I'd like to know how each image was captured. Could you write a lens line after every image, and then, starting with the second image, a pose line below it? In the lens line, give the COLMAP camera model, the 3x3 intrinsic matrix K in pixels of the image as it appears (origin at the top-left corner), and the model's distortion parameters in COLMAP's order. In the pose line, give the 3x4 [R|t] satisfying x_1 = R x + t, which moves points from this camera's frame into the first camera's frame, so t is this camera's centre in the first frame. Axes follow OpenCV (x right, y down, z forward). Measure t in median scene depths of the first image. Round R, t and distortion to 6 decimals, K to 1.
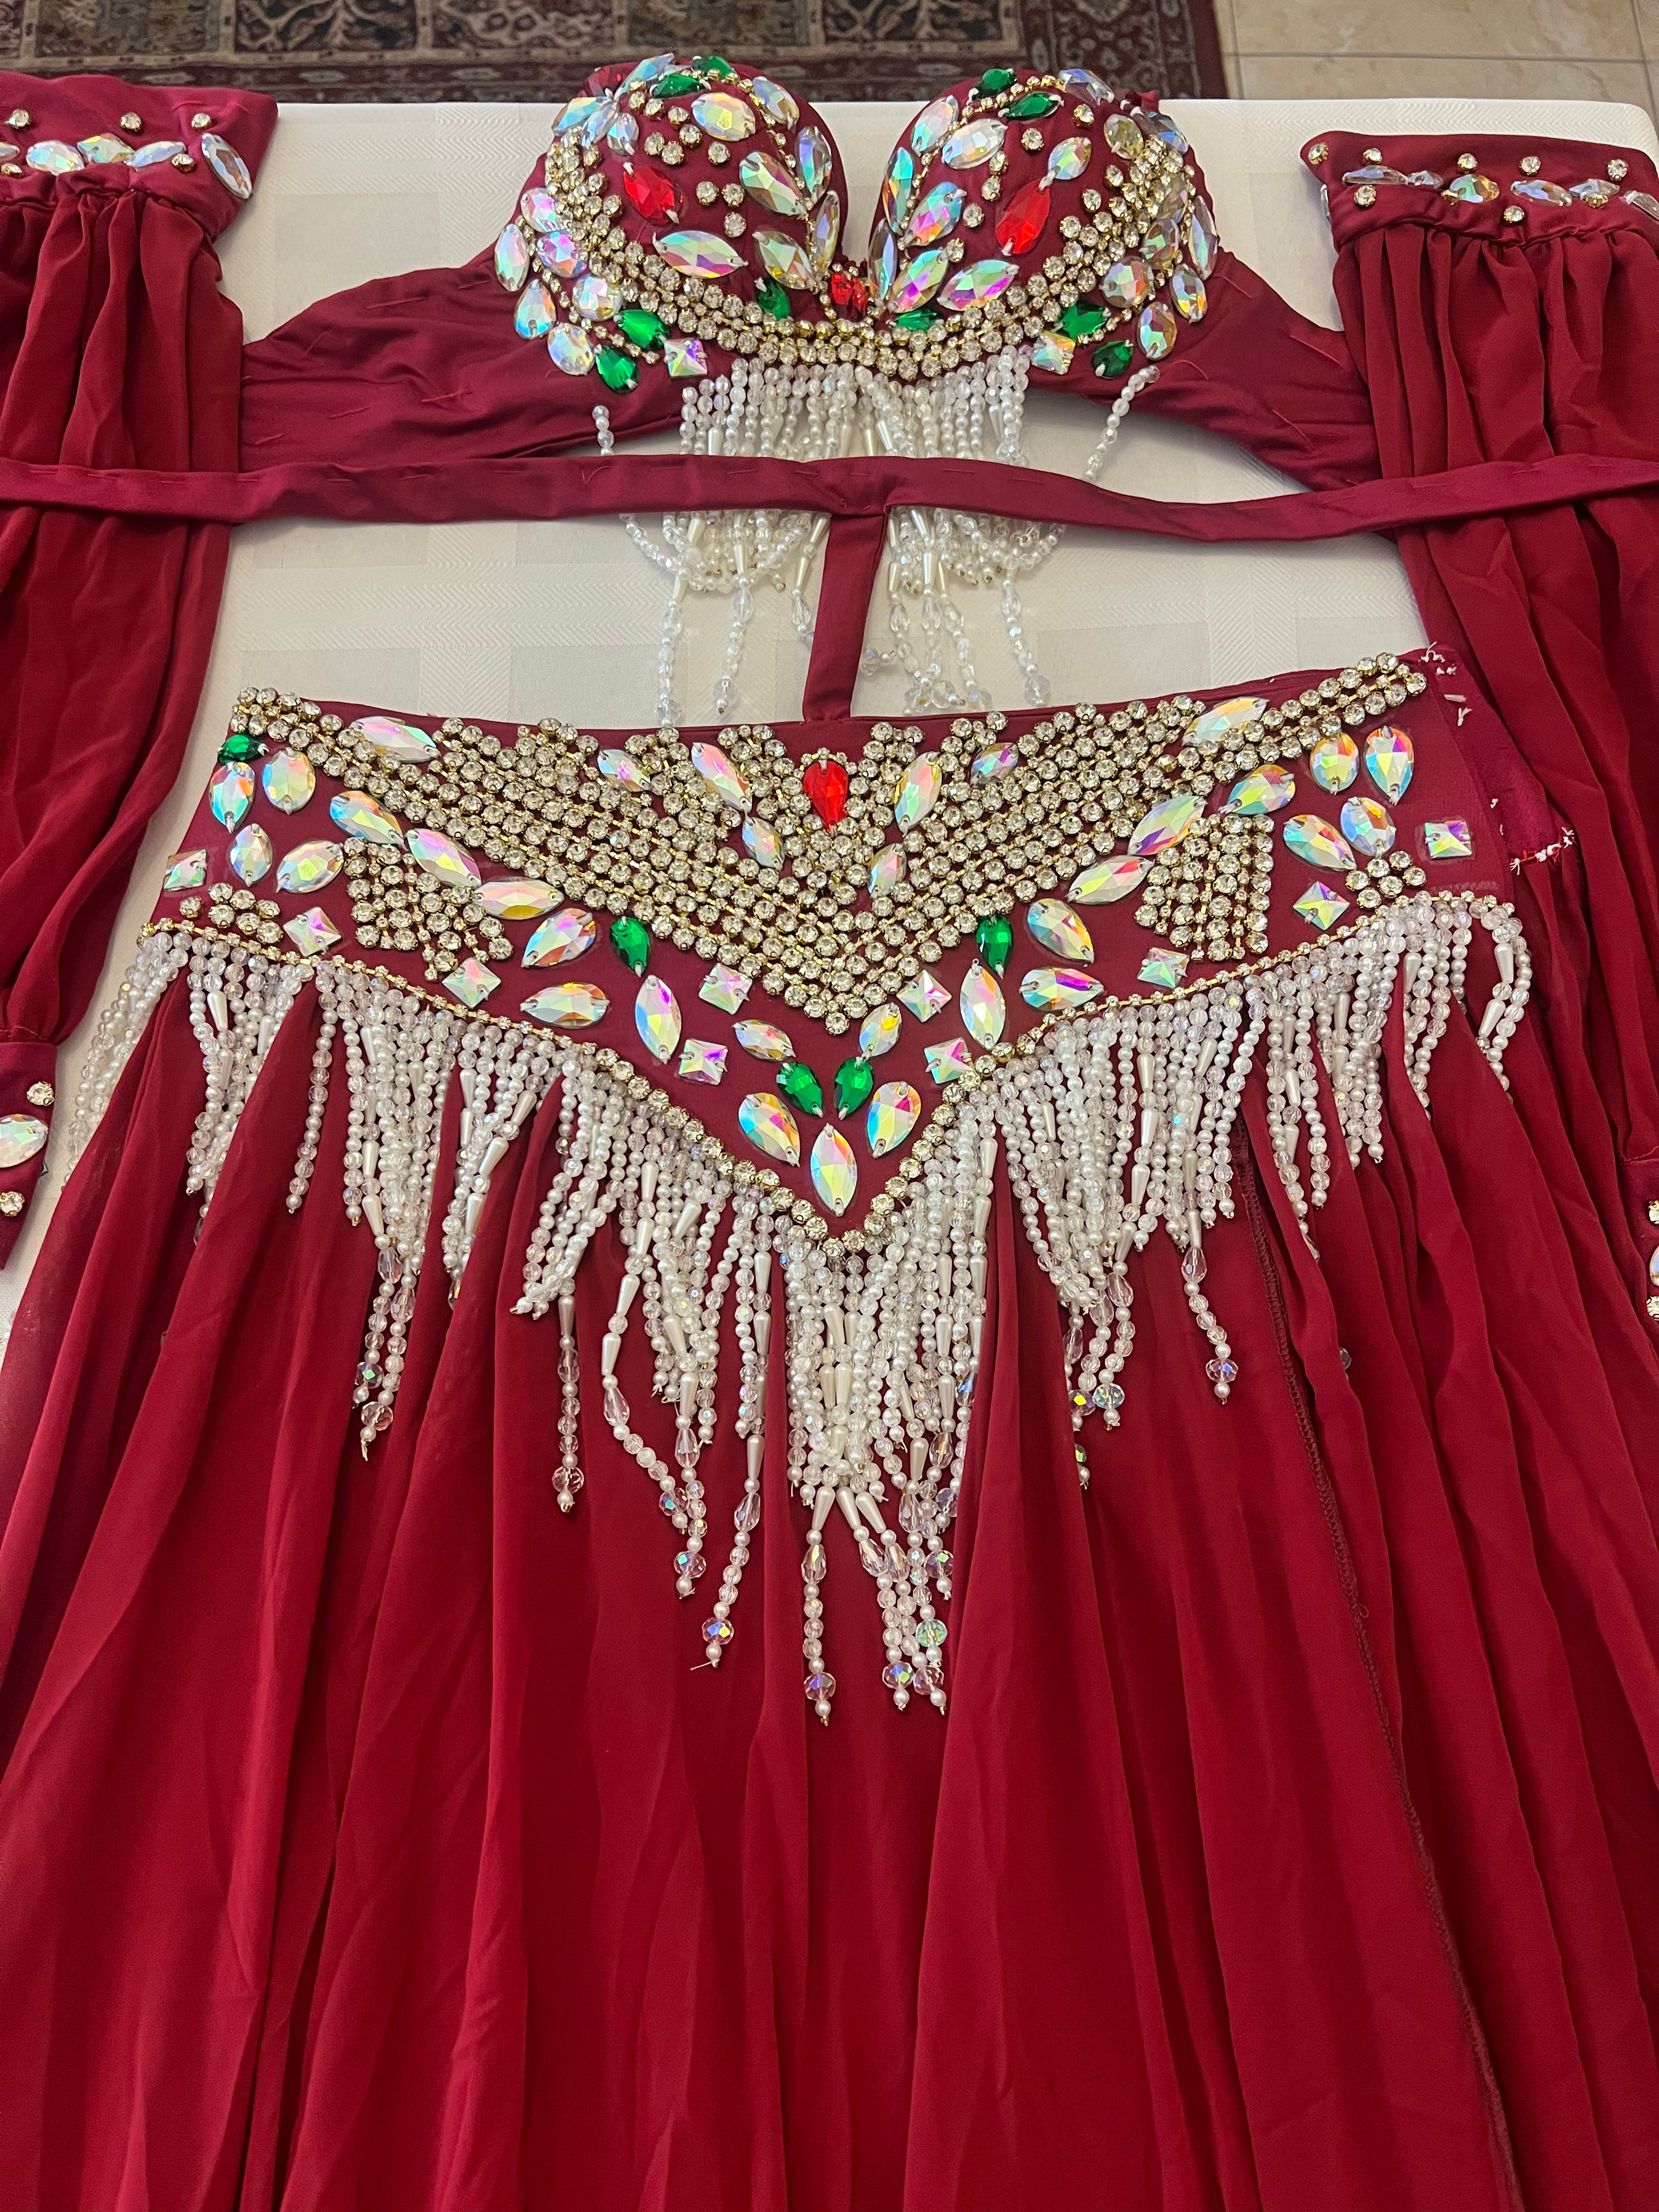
lens RADIAL K [[1747.4, 0, 841.4], [0, 1747.4, 1123.6], [0, 0, 1]] dist [0.065271, -0.123856]
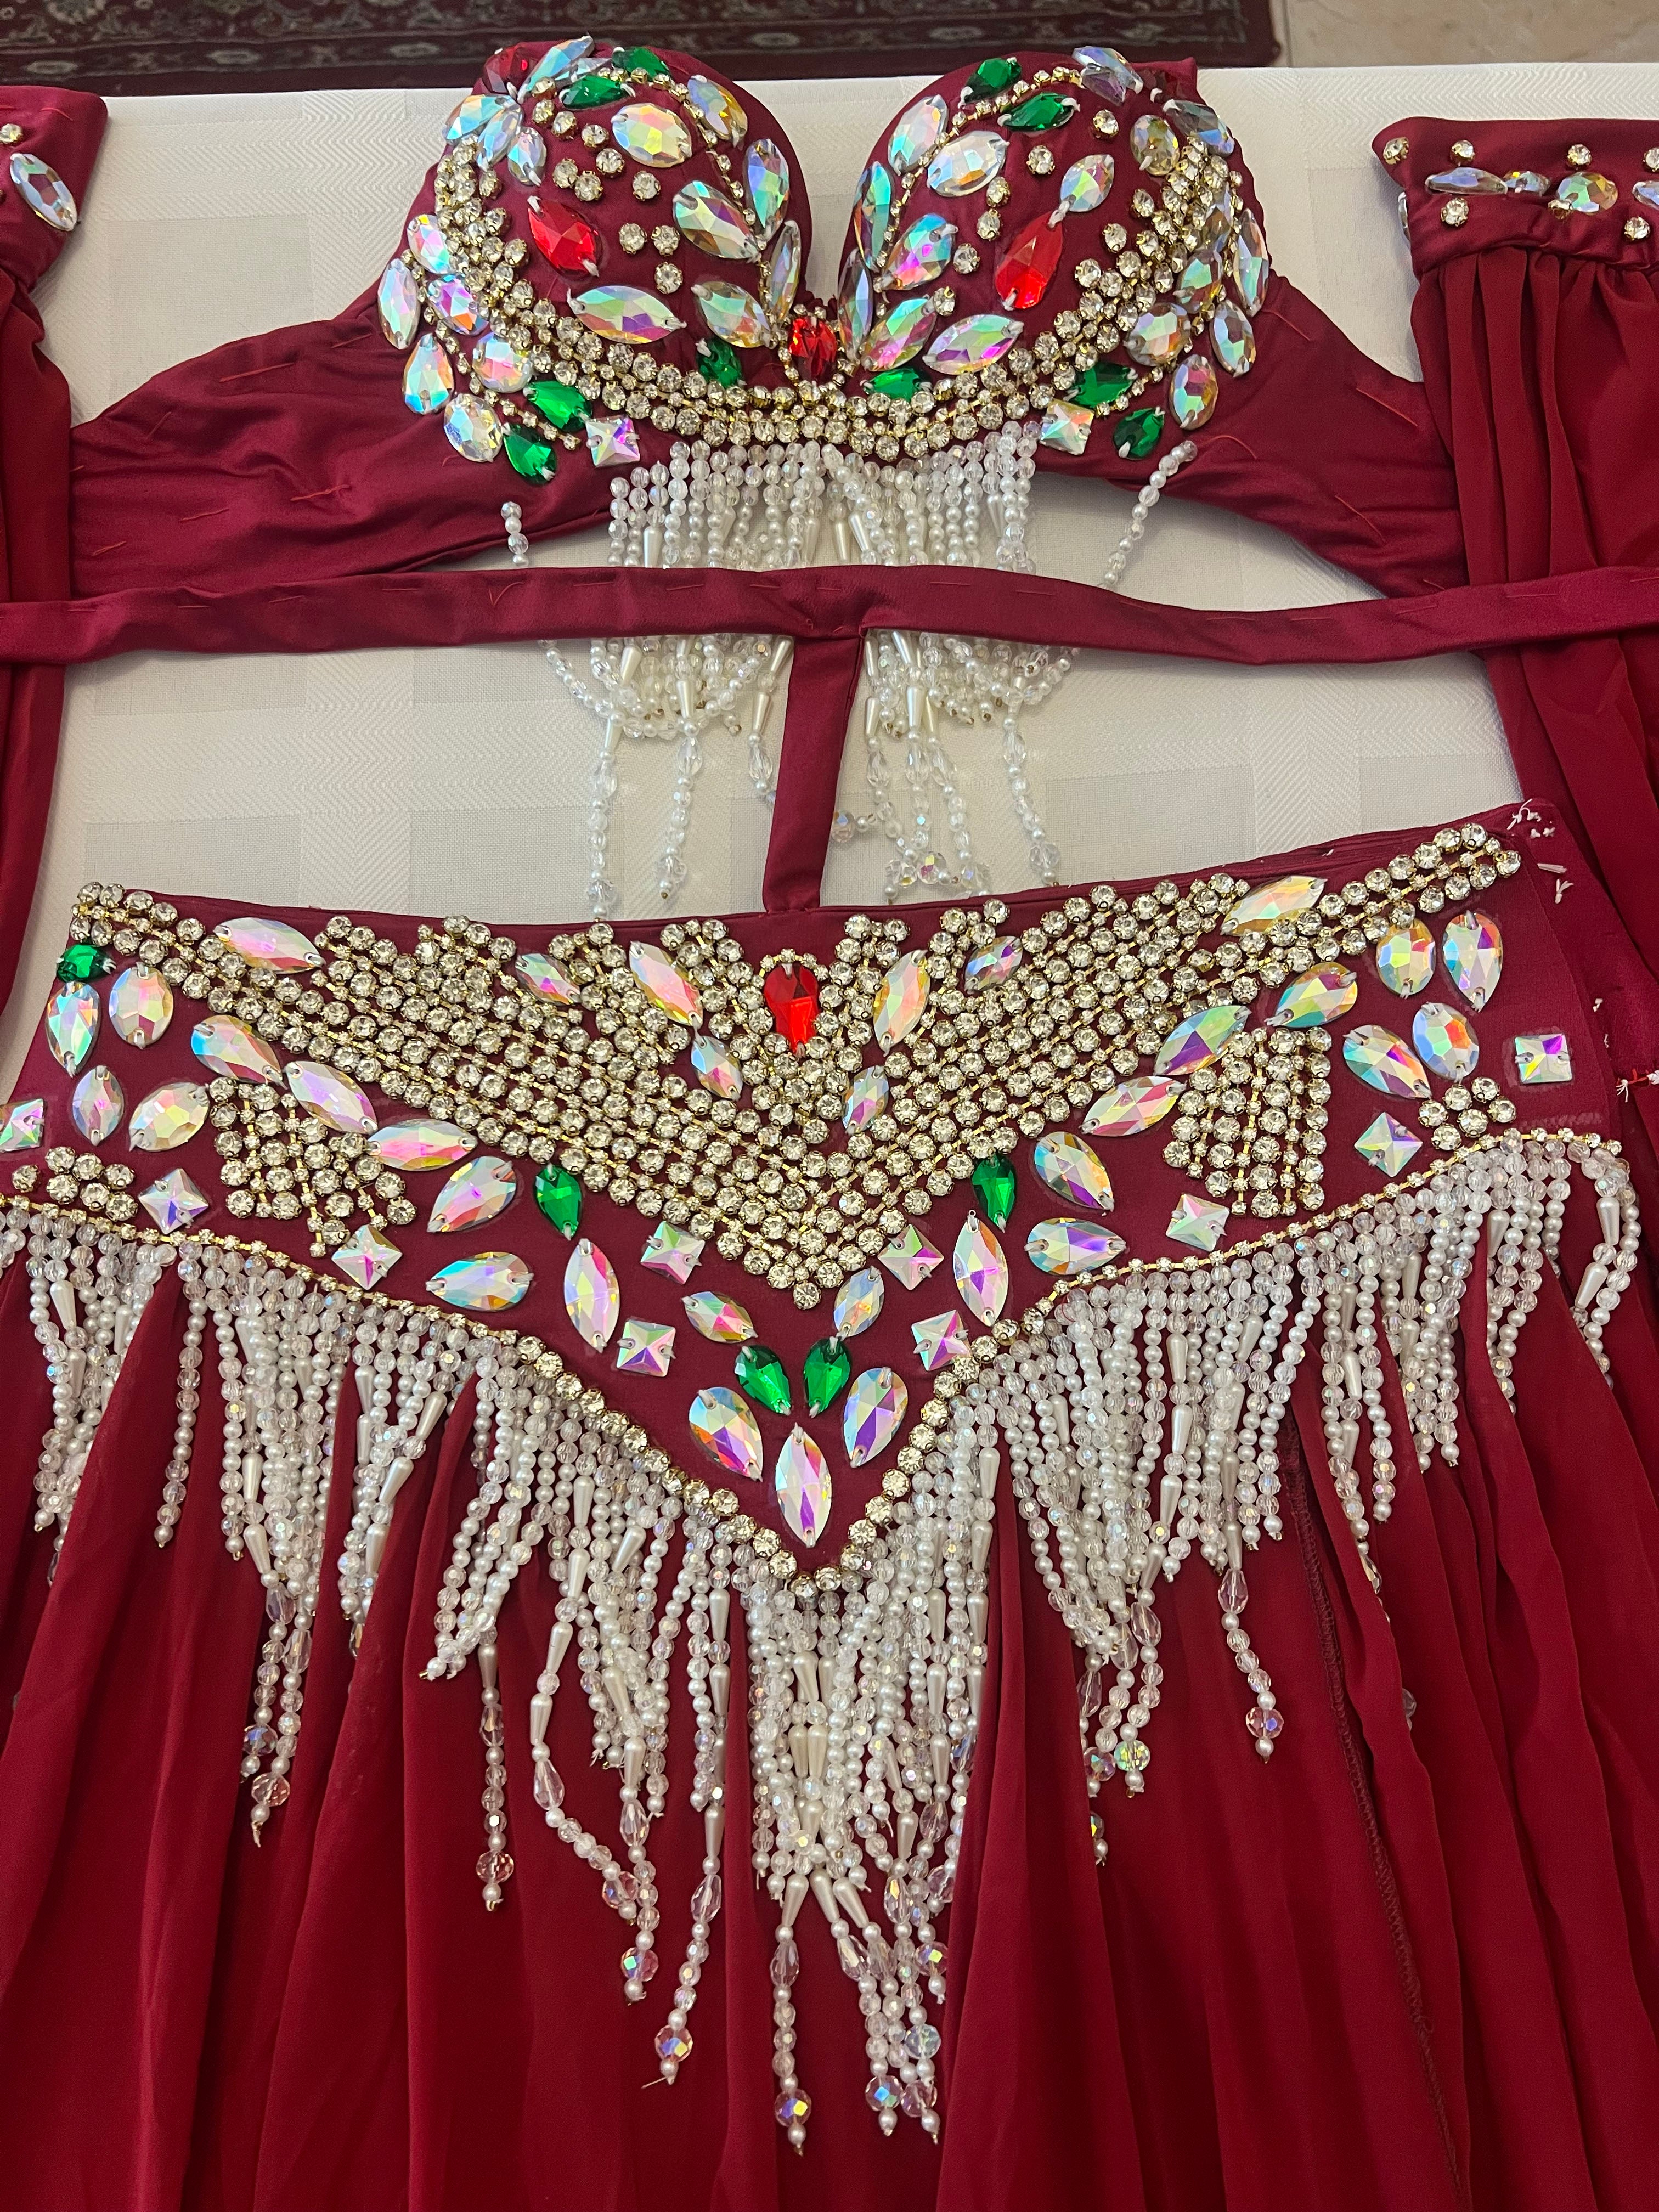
lens RADIAL K [[1735.3, 0, 841.0], [0, 1735.3, 1113.7], [0, 0, 1]] dist [0.033331, -0.066110]
pose [[0.999921, -0.011013, -0.006104, 0.019623], [0.011604, 0.994180, 0.107107, -0.229317], [0.004889, -0.107170, 0.994229, 0.182767]]
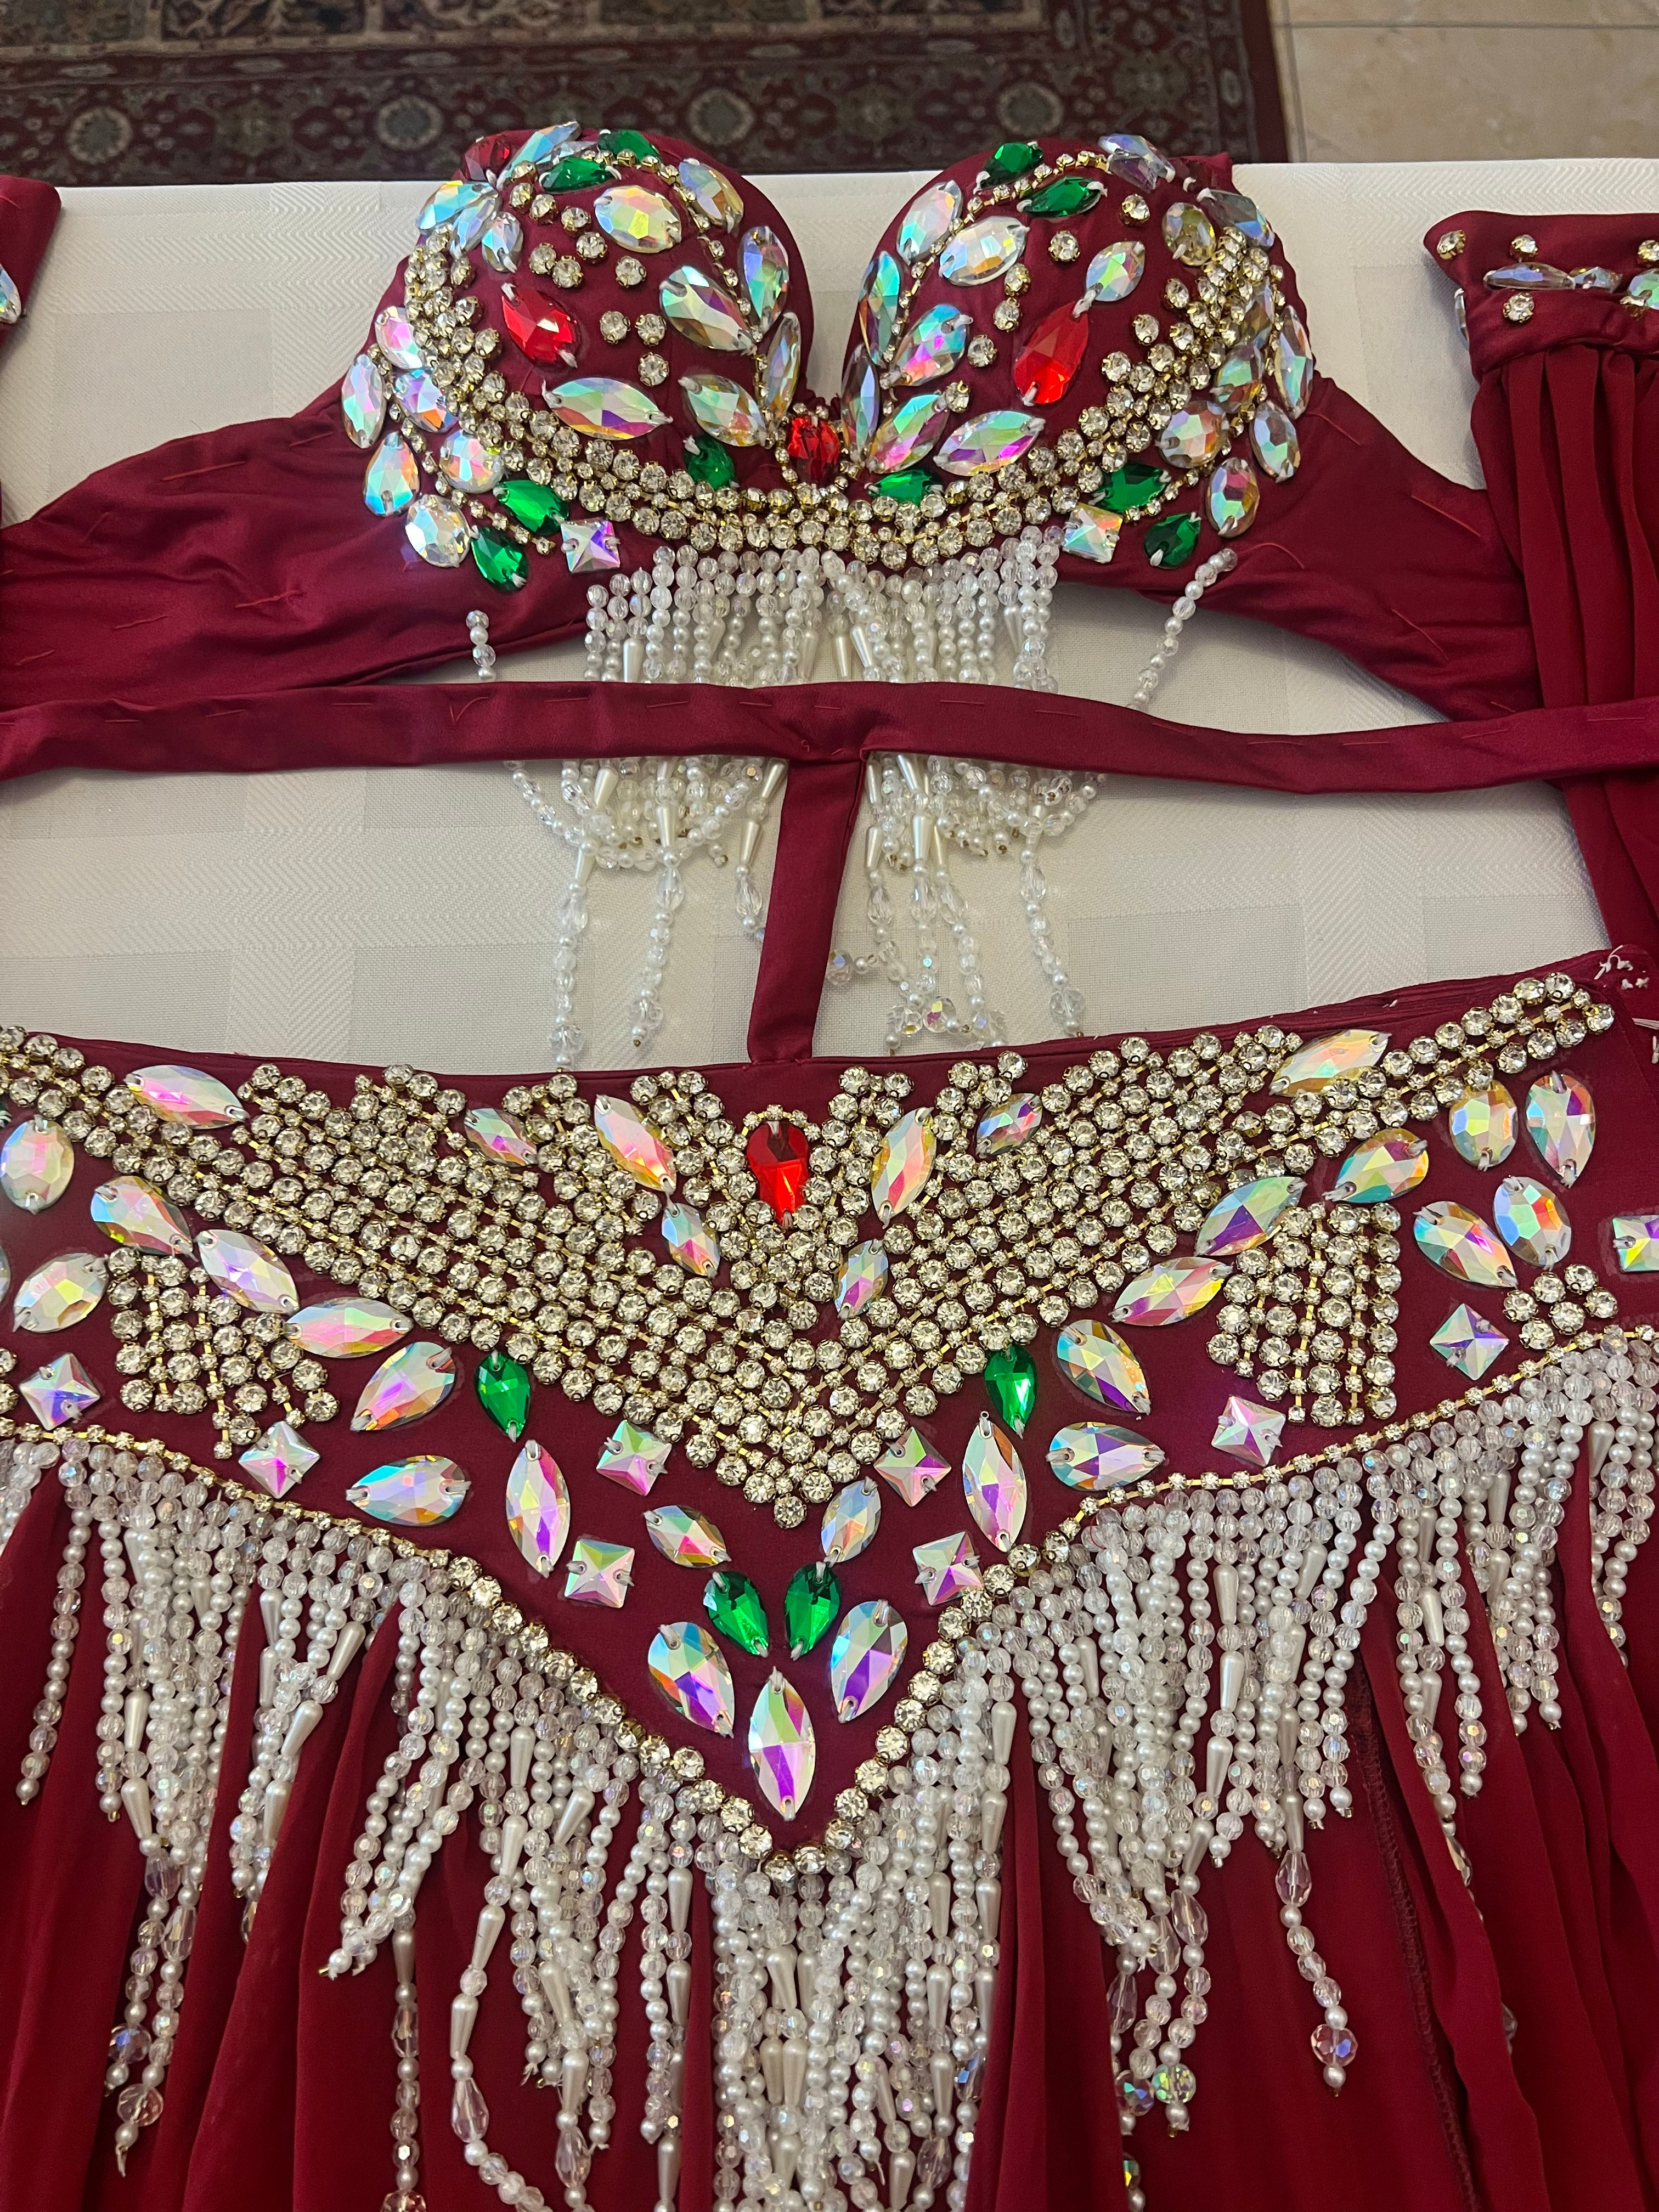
lens RADIAL K [[1751.2, 0, 826.9], [0, 1751.2, 1106.2], [0, 0, 1]] dist [0.005392, -0.013082]
pose [[0.999793, -0.001075, -0.020317, 0.026931], [0.001619, 0.999640, 0.026770, -0.238766], [0.020281, -0.026798, 0.999435, 0.286174]]
